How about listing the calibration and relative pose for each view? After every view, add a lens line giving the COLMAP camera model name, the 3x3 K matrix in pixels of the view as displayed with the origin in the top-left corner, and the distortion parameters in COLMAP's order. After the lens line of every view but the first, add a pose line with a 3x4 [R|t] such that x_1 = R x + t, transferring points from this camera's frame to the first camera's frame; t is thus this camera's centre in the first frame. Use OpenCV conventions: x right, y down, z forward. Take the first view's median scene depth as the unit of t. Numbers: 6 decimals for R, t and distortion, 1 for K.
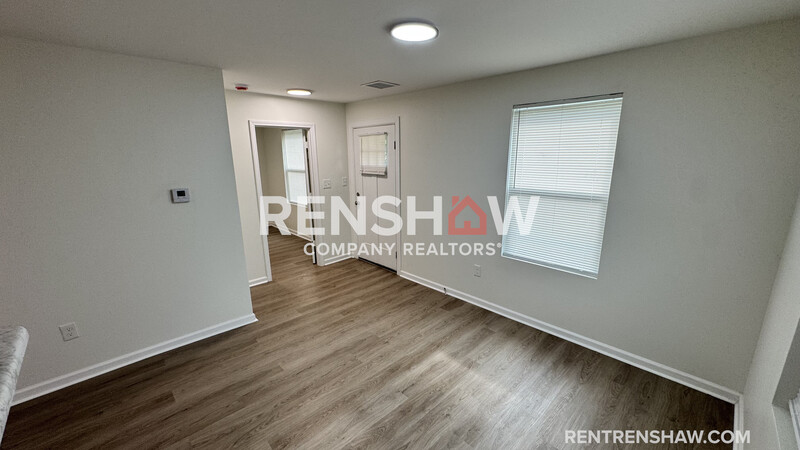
lens RADIAL K [[319.5, 0, 397.8], [0, 319.5, 226.1], [0, 0, 1]] dist [-0.003372, -0.000195]
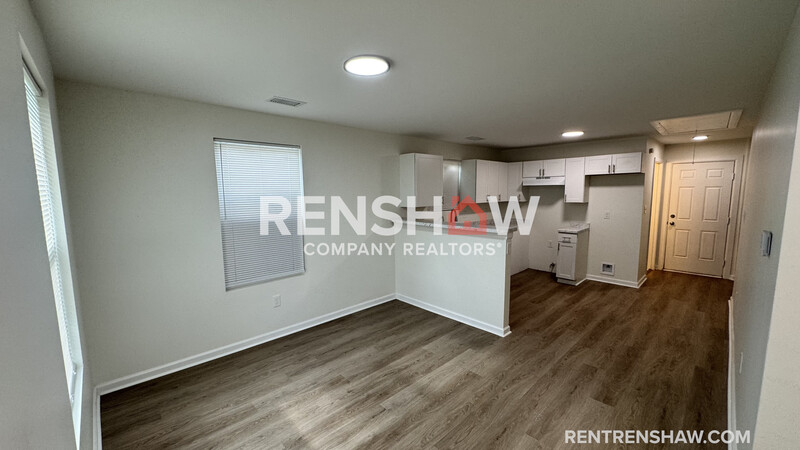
lens RADIAL K [[319.5, 0, 397.0], [0, 319.5, 227.3], [0, 0, 1]] dist [-0.003372, -0.000195]
pose [[-0.999918, 0.010926, 0.006750, -0.032685], [0.012580, 0.939001, 0.343685, -0.339628], [-0.002584, 0.343741, -0.939061, 1.583585]]
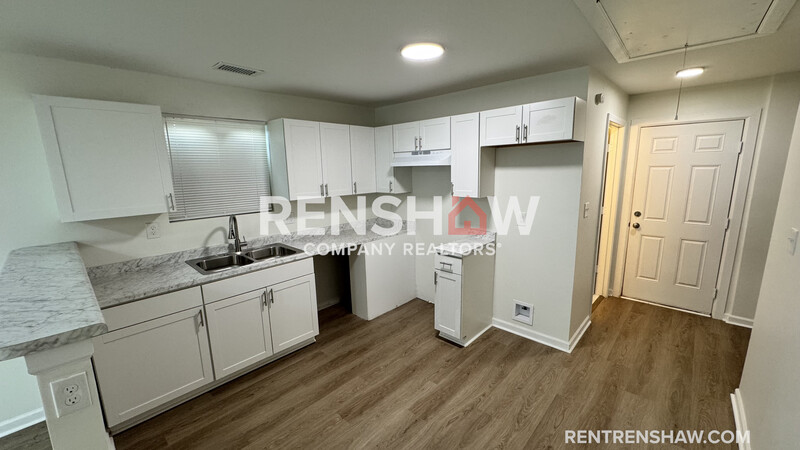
lens RADIAL K [[319.5, 0, 399.4], [0, 319.5, 226.8], [0, 0, 1]] dist [-0.003372, -0.000195]
pose [[-0.998510, 0.030123, -0.045511, -0.884062], [0.008987, 0.913246, 0.407309, -0.134900], [0.053832, 0.406293, -0.912156, 0.650770]]
